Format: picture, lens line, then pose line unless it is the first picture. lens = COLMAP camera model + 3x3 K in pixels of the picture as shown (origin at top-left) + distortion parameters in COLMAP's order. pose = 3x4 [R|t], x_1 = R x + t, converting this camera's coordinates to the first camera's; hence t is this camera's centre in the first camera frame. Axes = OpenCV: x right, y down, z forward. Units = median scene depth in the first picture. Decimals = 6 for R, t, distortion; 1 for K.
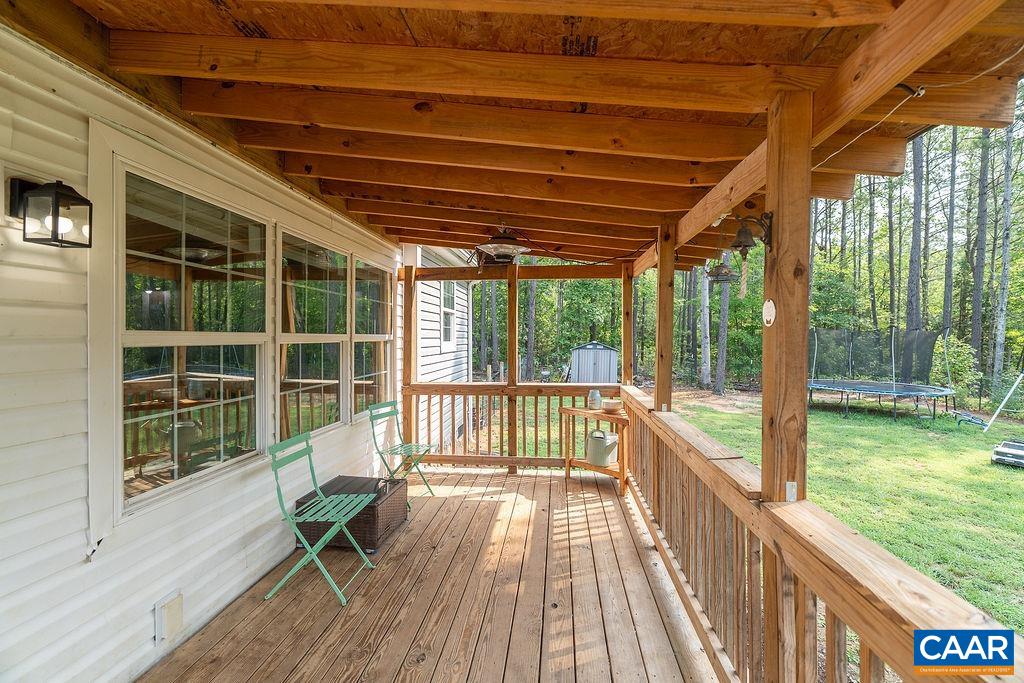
lens RADIAL K [[458.6, 0, 511.8], [0, 458.6, 337.0], [0, 0, 1]] dist [-0.003701, 0.000041]
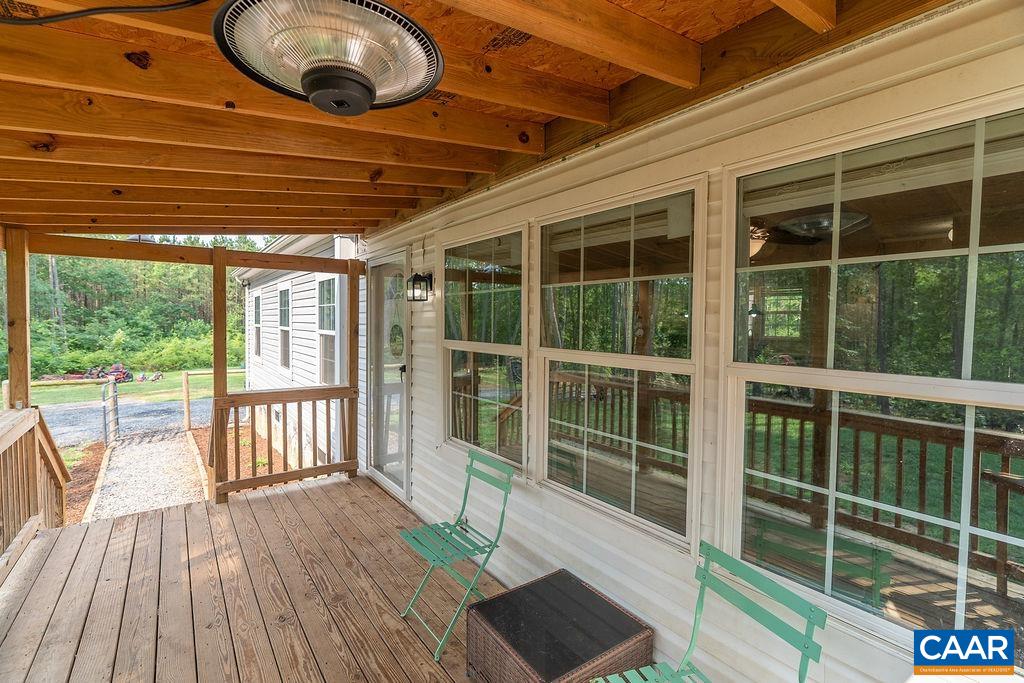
lens RADIAL K [[458.6, 0, 511.8], [0, 458.6, 337.0], [0, 0, 1]] dist [-0.003701, 0.000041]
pose [[-0.736798, 0.027776, -0.675542, 0.129281], [-0.001608, 0.999081, 0.042832, -0.079323], [0.676111, 0.032645, -0.736076, 1.971844]]
